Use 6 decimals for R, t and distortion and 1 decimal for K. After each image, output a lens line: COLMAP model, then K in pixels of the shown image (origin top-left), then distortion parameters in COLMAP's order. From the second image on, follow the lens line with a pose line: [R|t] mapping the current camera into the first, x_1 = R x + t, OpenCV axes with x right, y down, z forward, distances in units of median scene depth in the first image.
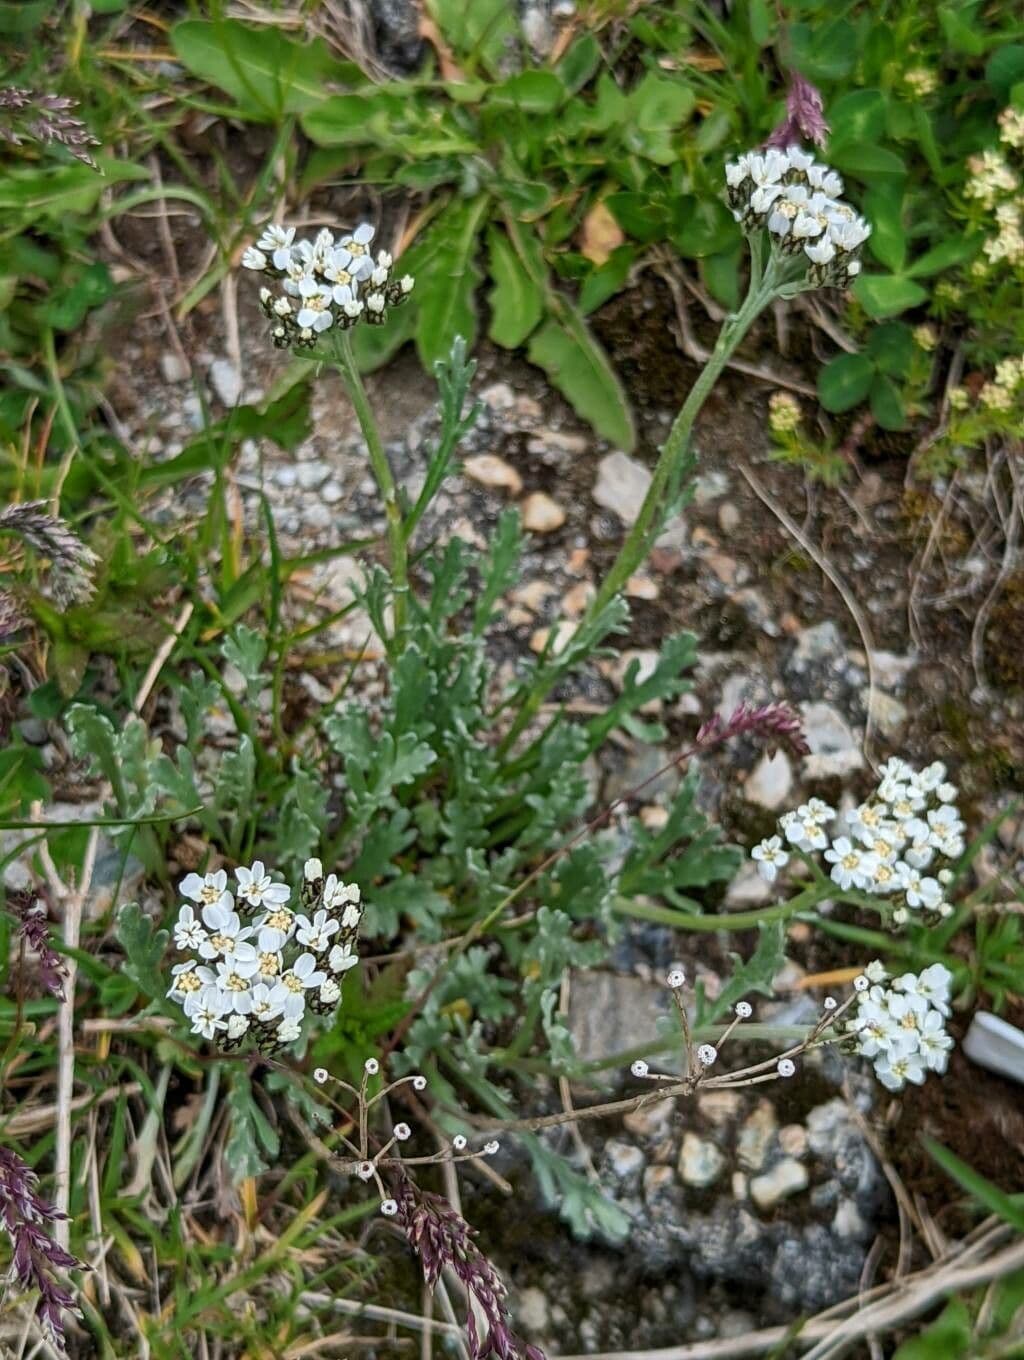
lens RADIAL K [[2715.4, 0, 512.0], [0, 2715.4, 680.0], [0, 0, 1]] dist [0.016147, -0.032809]
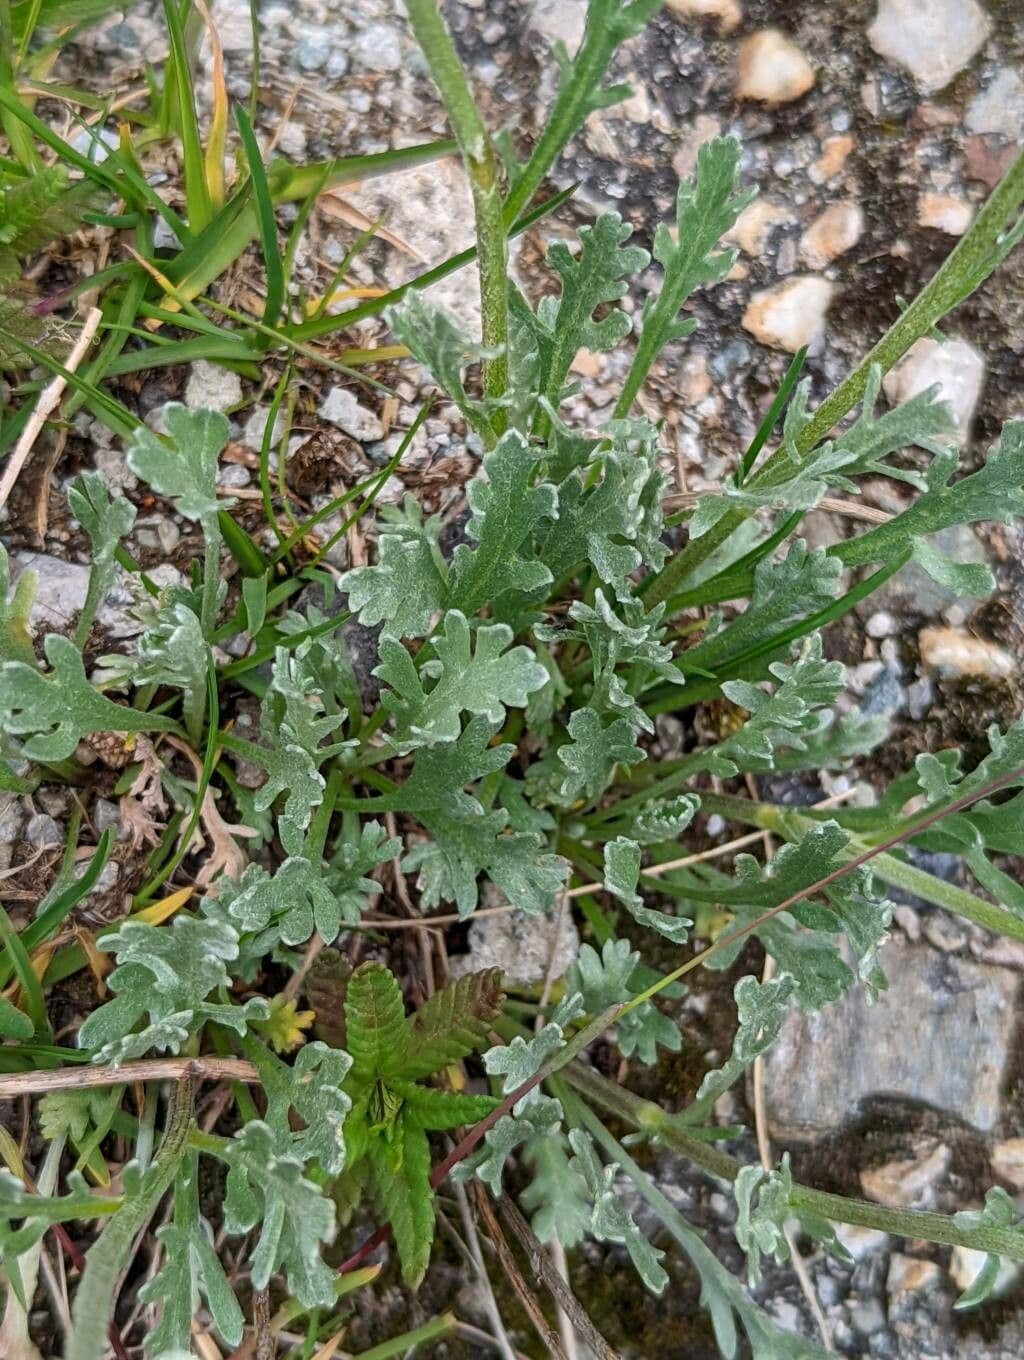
lens RADIAL K [[2715.4, 0, 512.0], [0, 2715.4, 680.0], [0, 0, 1]] dist [0.016147, -0.032809]
pose [[0.997279, 0.048193, -0.055780, -0.005783], [-0.031343, 0.962106, 0.270867, -0.092399], [0.066720, -0.268382, 0.960999, 0.435211]]
